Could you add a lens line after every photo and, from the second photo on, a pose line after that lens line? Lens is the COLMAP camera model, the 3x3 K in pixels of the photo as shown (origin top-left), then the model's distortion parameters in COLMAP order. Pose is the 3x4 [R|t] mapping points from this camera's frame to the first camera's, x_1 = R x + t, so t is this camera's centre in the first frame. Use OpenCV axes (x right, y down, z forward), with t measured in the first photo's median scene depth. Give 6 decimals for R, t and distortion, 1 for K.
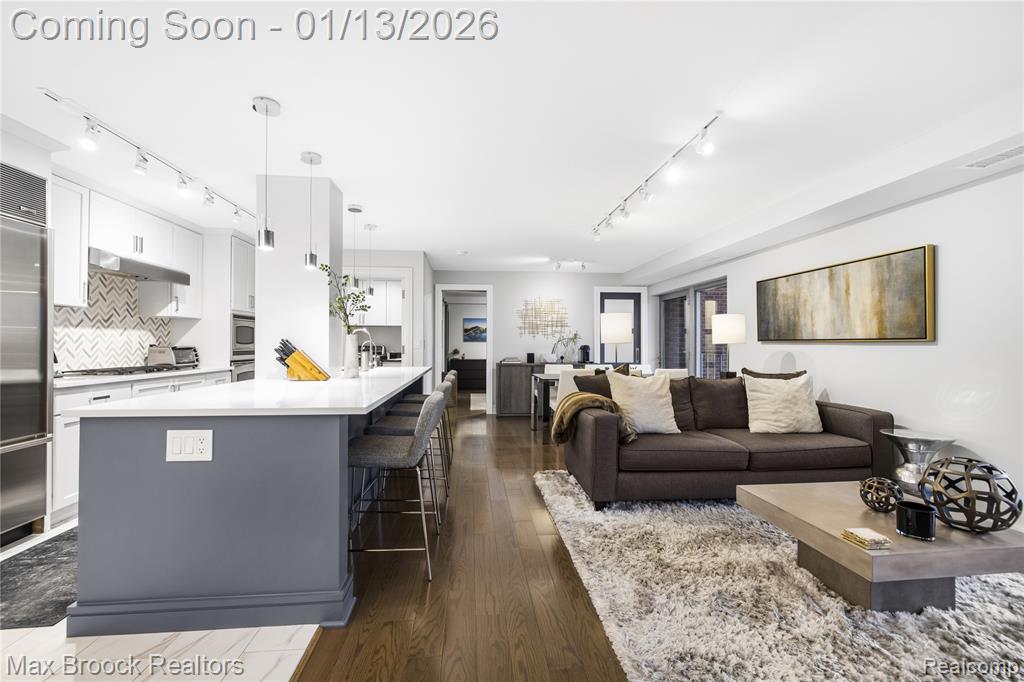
lens RADIAL K [[429.2, 0, 511.0], [0, 429.2, 341.8], [0, 0, 1]] dist [0.000349, -0.000100]
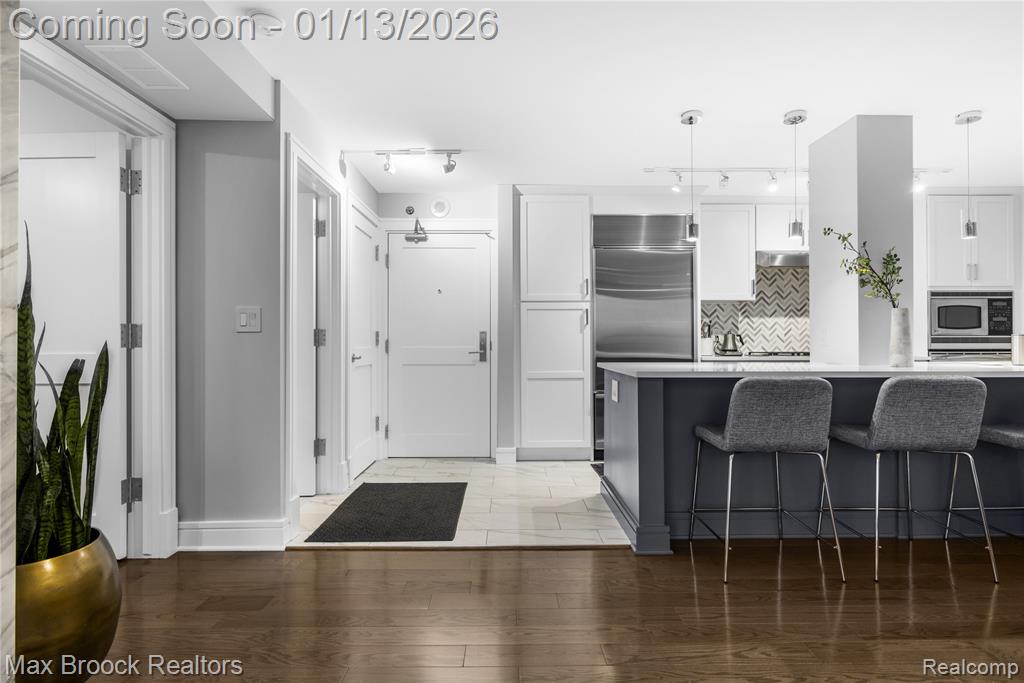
lens RADIAL K [[550.7, 0, 511.5], [0, 550.7, 339.8], [0, 0, 1]] dist [-0.001782, -0.000121]
pose [[-0.082678, -0.010922, -0.996516, 0.532029], [0.005866, 0.999917, -0.011446, 0.039374], [0.996559, -0.006792, -0.082607, 0.353955]]
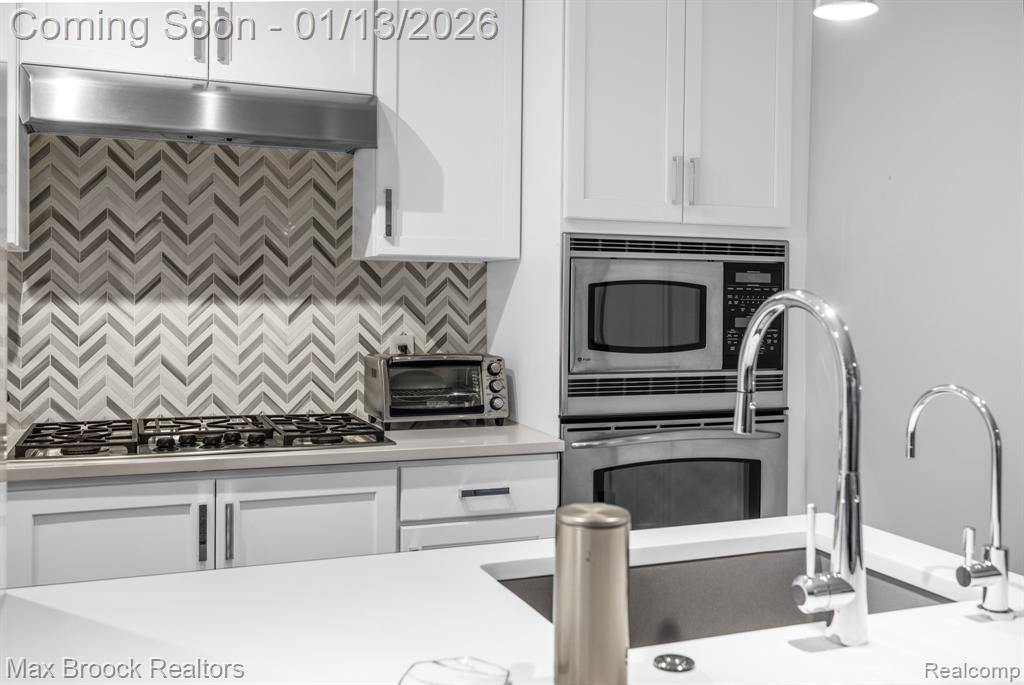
lens RADIAL K [[963.6, 0, 515.1], [0, 963.6, 311.4], [0, 0, 1]] dist [-0.003741, 0.000000]
pose [[0.284362, 0.011636, -0.958646, -0.123004], [-0.004143, 0.999932, 0.010908, -0.030251], [0.958708, 0.000870, 0.284391, 0.953744]]
